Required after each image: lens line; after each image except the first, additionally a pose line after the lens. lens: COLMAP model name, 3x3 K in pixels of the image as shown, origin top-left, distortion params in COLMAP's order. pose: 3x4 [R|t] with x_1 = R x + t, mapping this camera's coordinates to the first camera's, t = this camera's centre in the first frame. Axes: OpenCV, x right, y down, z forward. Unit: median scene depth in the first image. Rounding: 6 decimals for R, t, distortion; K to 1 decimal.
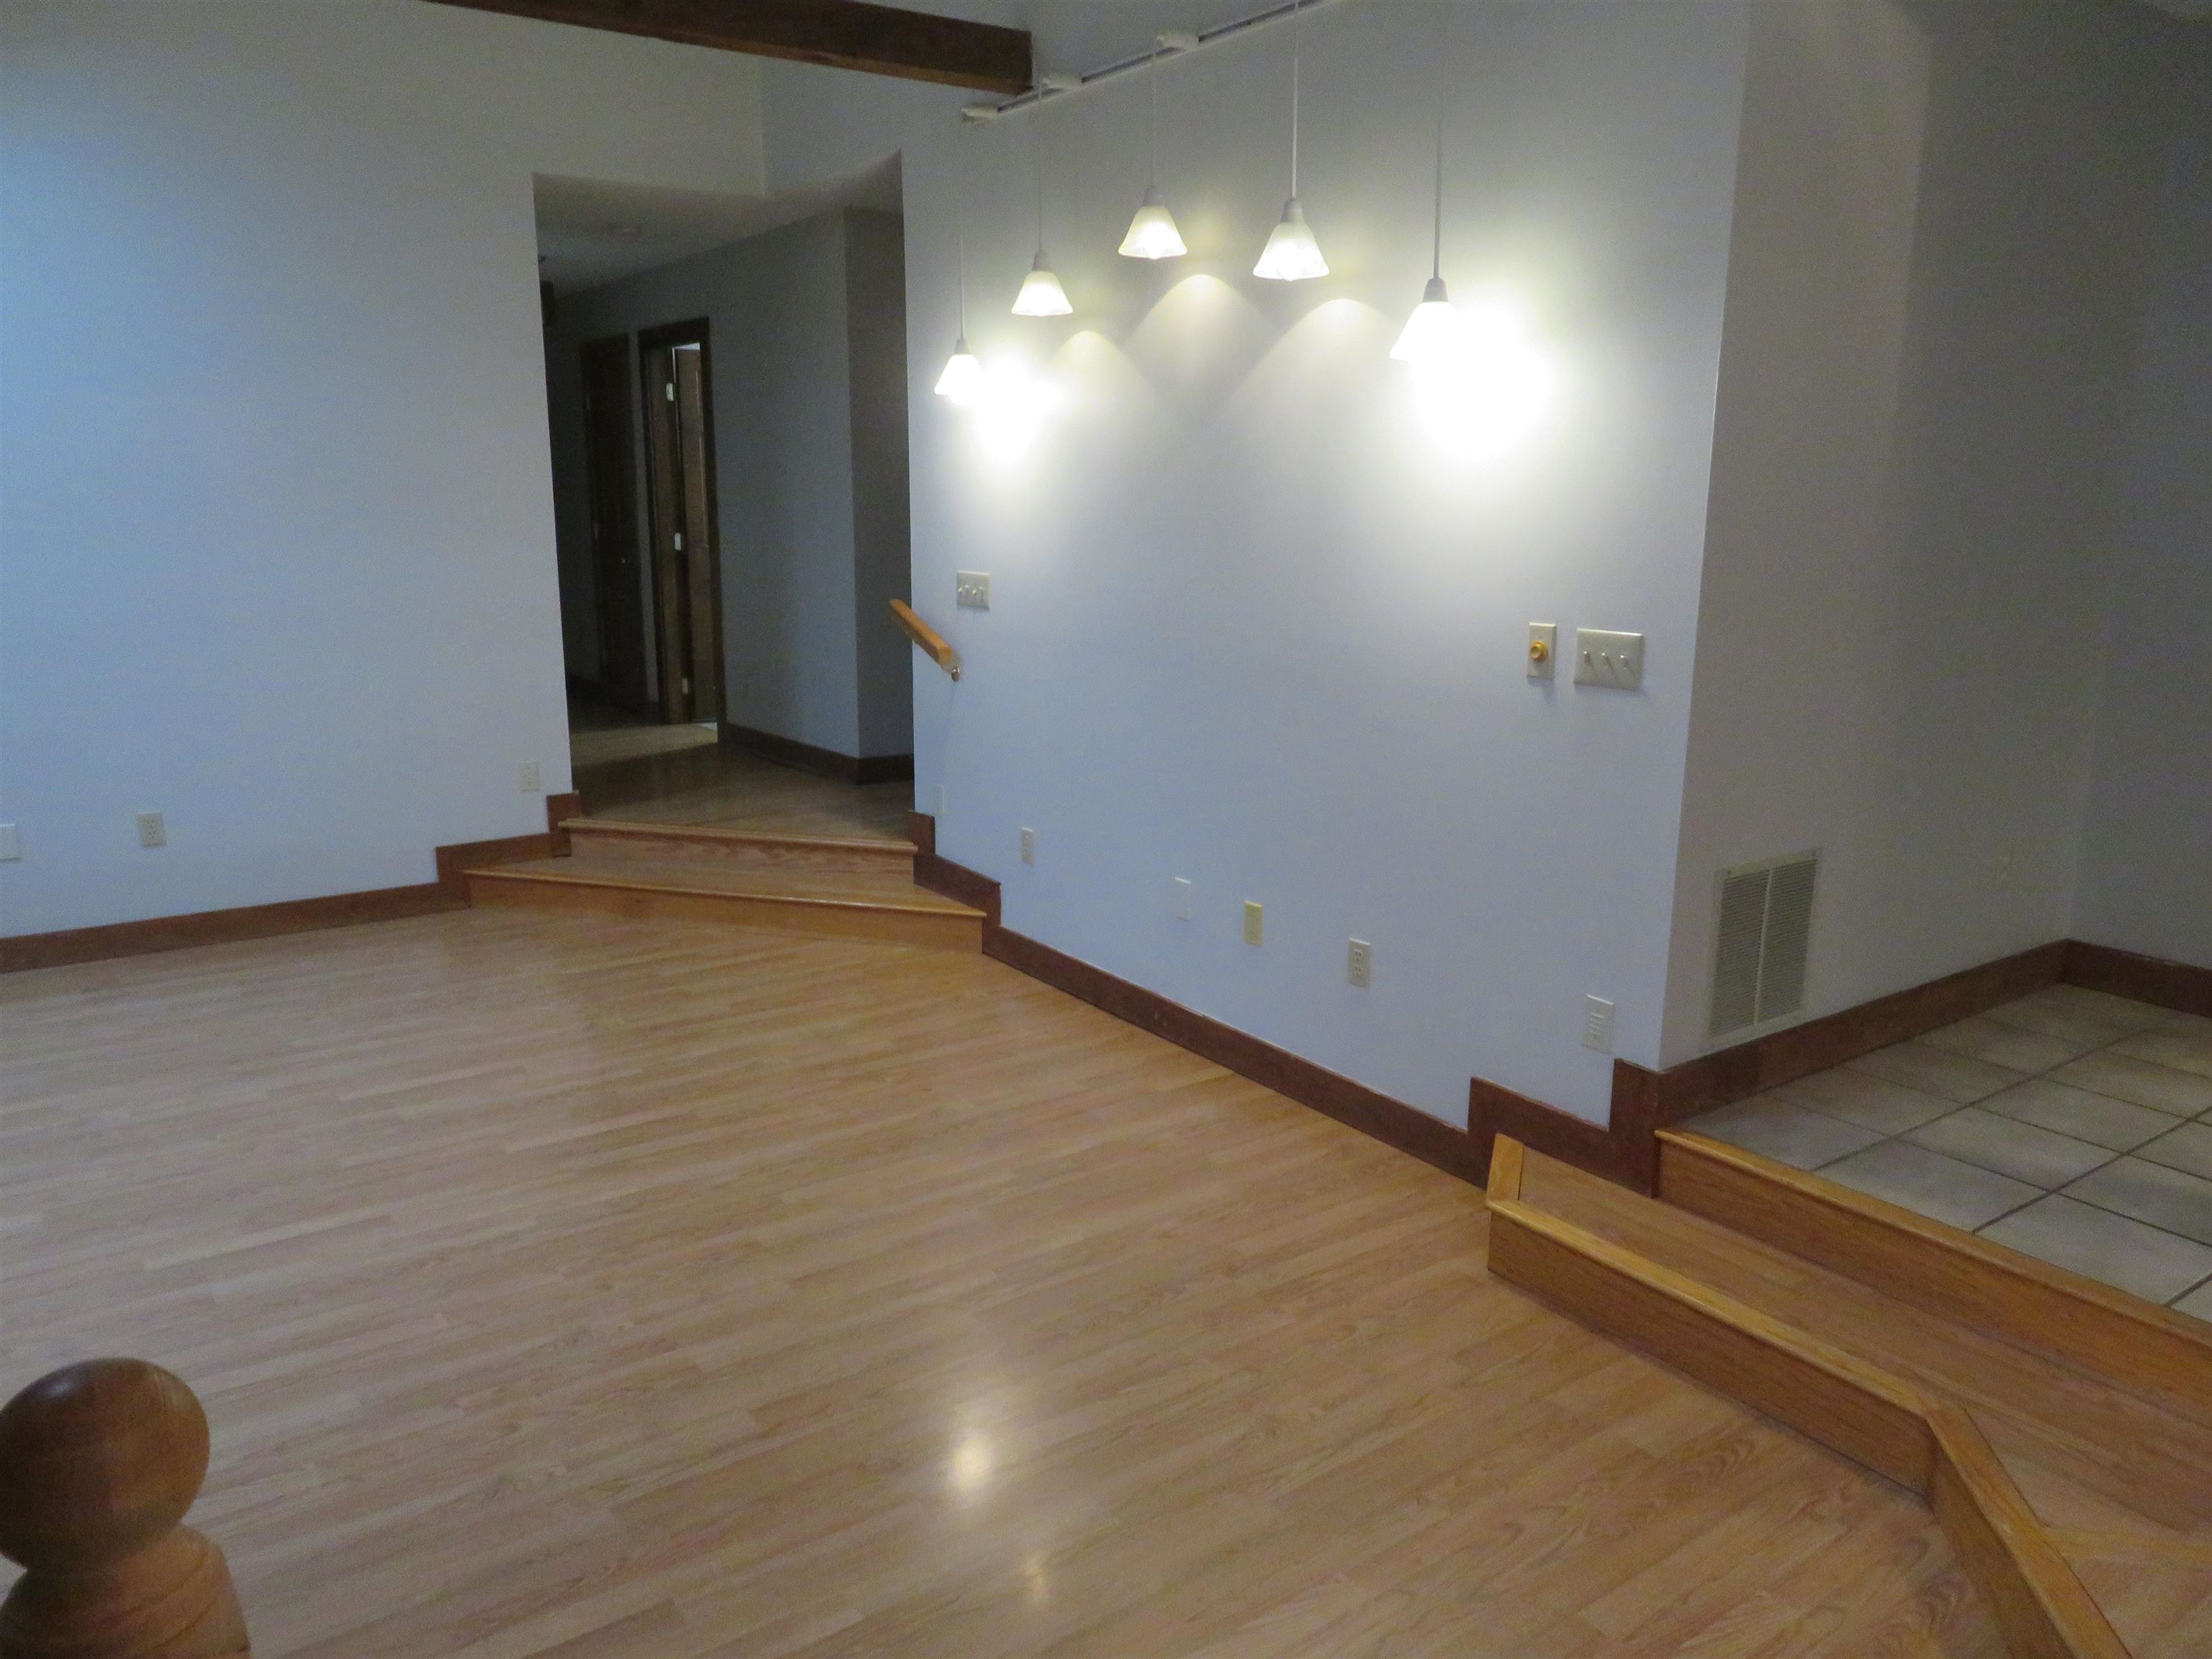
lens RADIAL K [[1573.8, 0, 1104.8], [0, 1573.8, 819.5], [0, 0, 1]] dist [-0.020266, 0.012985]
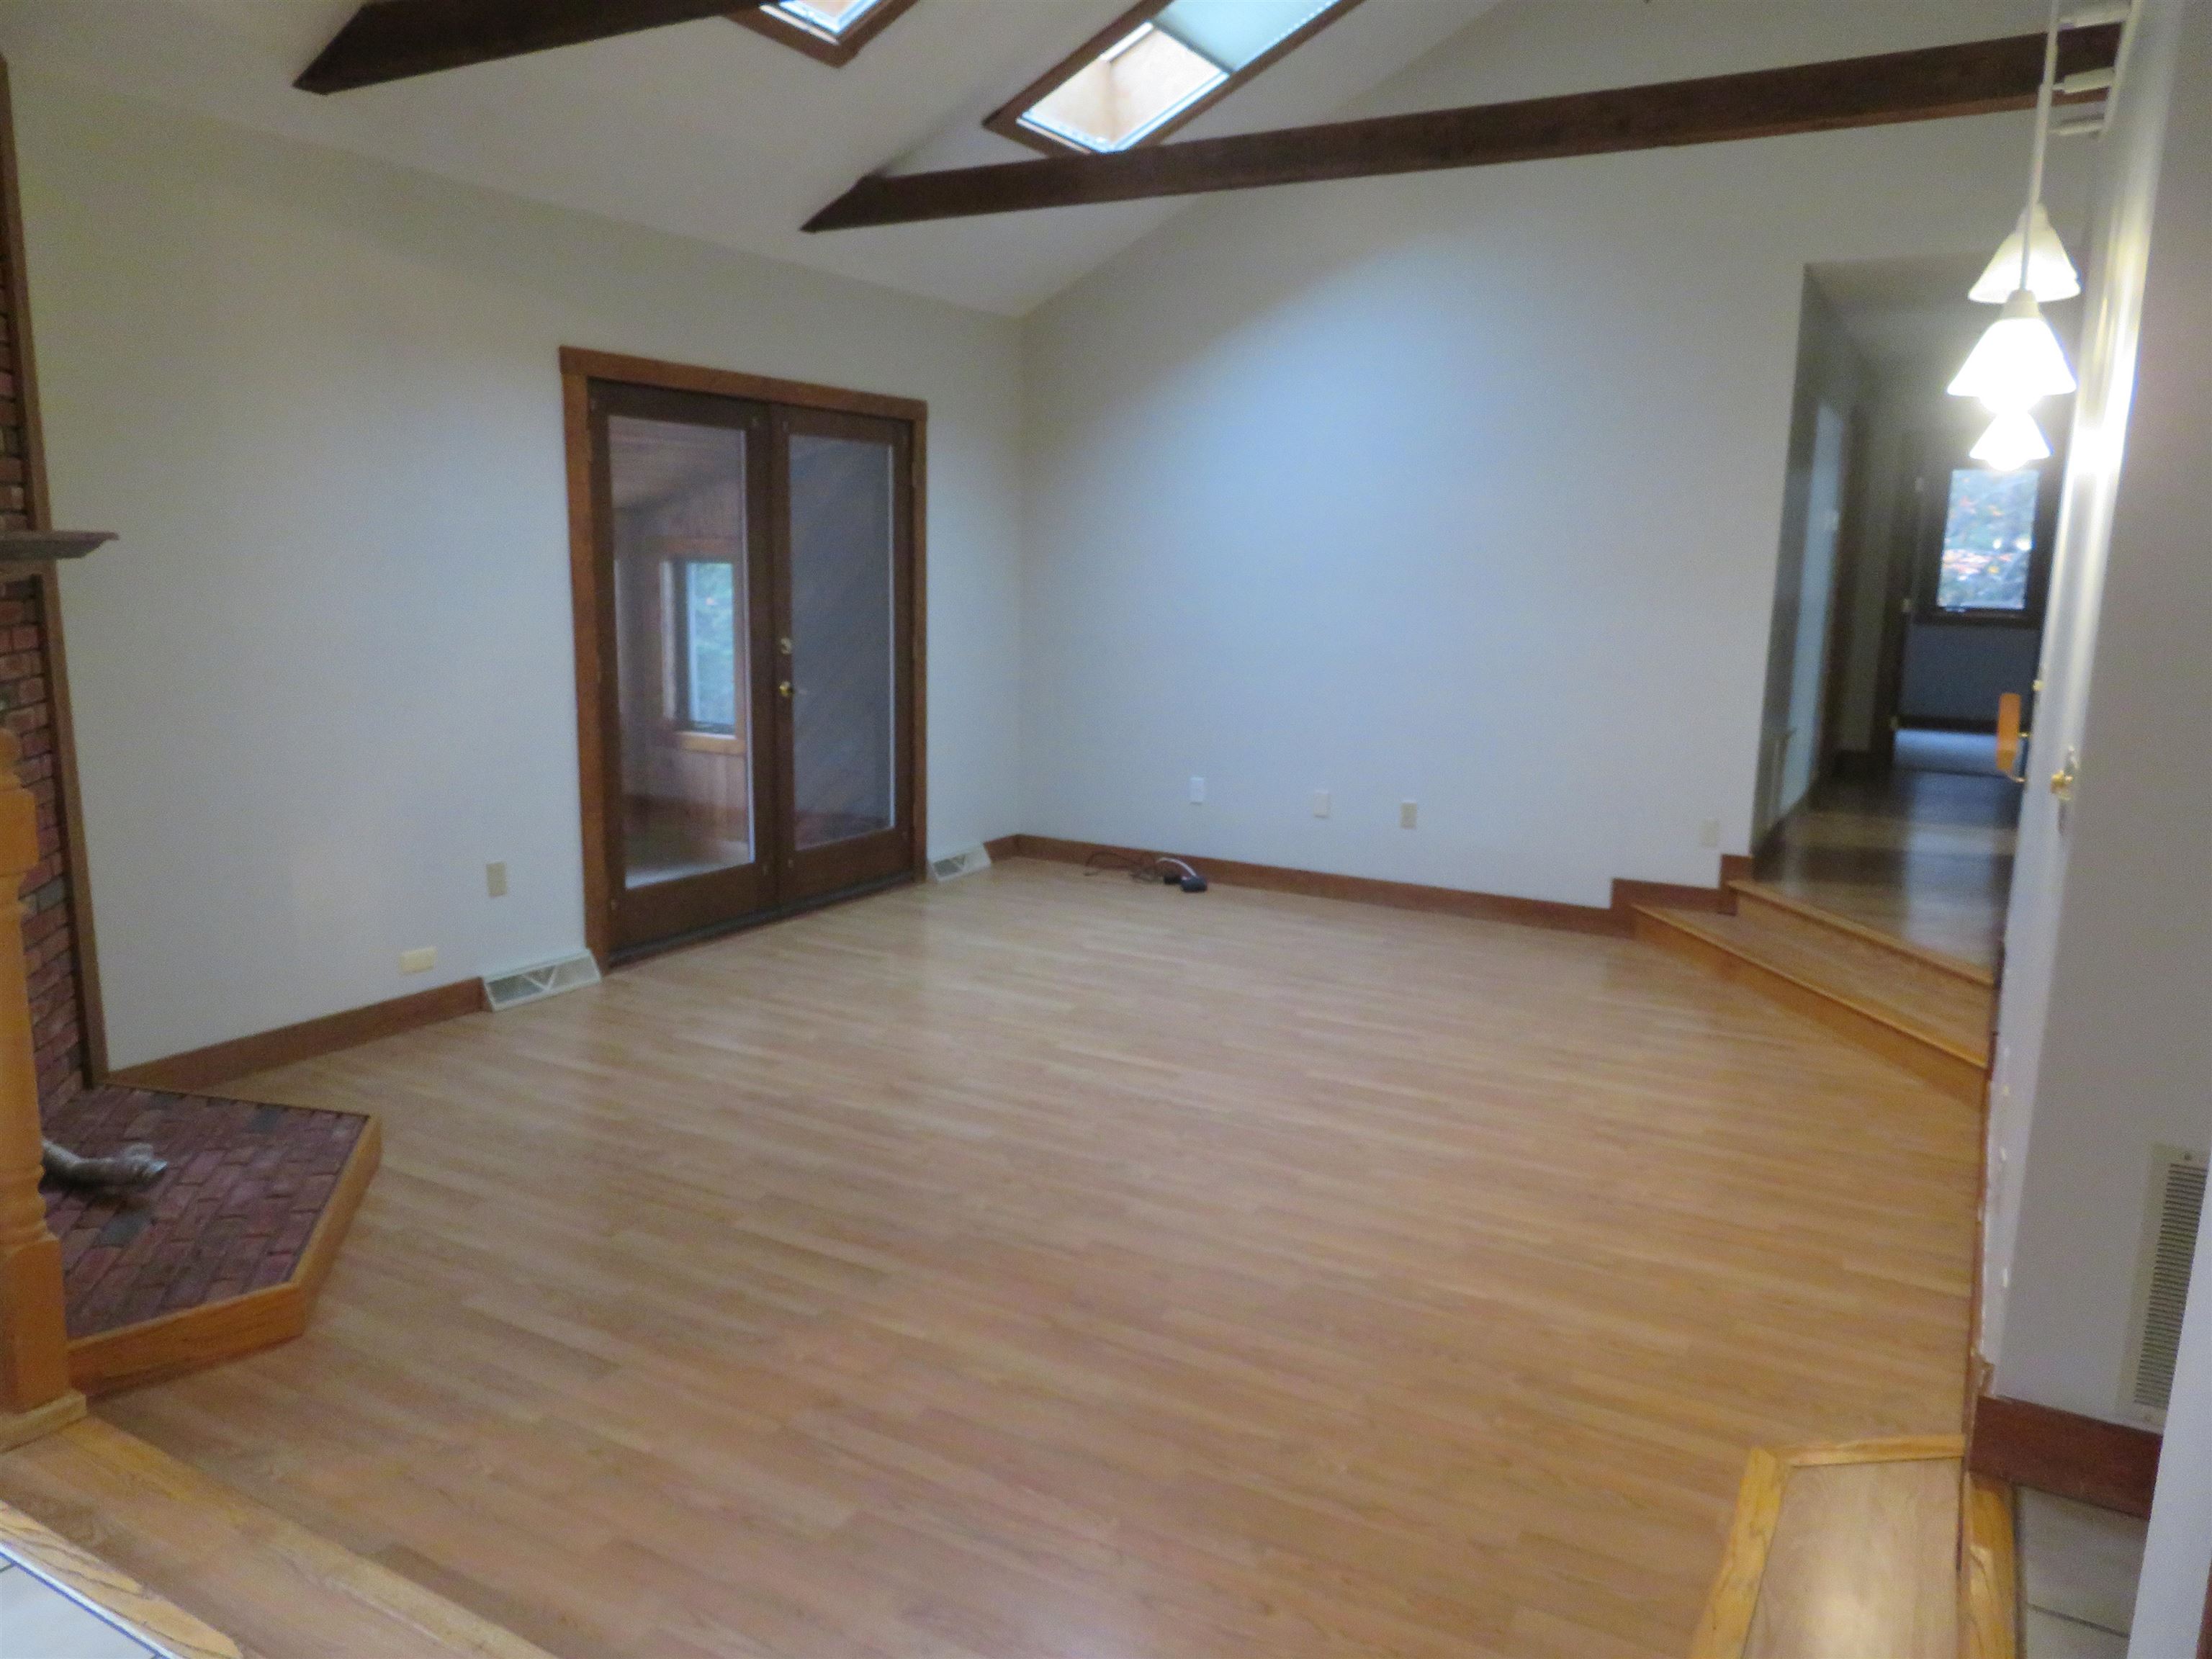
lens RADIAL K [[1573.8, 0, 1103.3], [0, 1573.8, 838.4], [0, 0, 1]] dist [-0.020266, 0.012985]
pose [[0.425228, 0.167457, -0.889460, 0.590311], [-0.205191, 0.974984, 0.085461, -0.044347], [0.881520, 0.146169, 0.448950, 0.239659]]
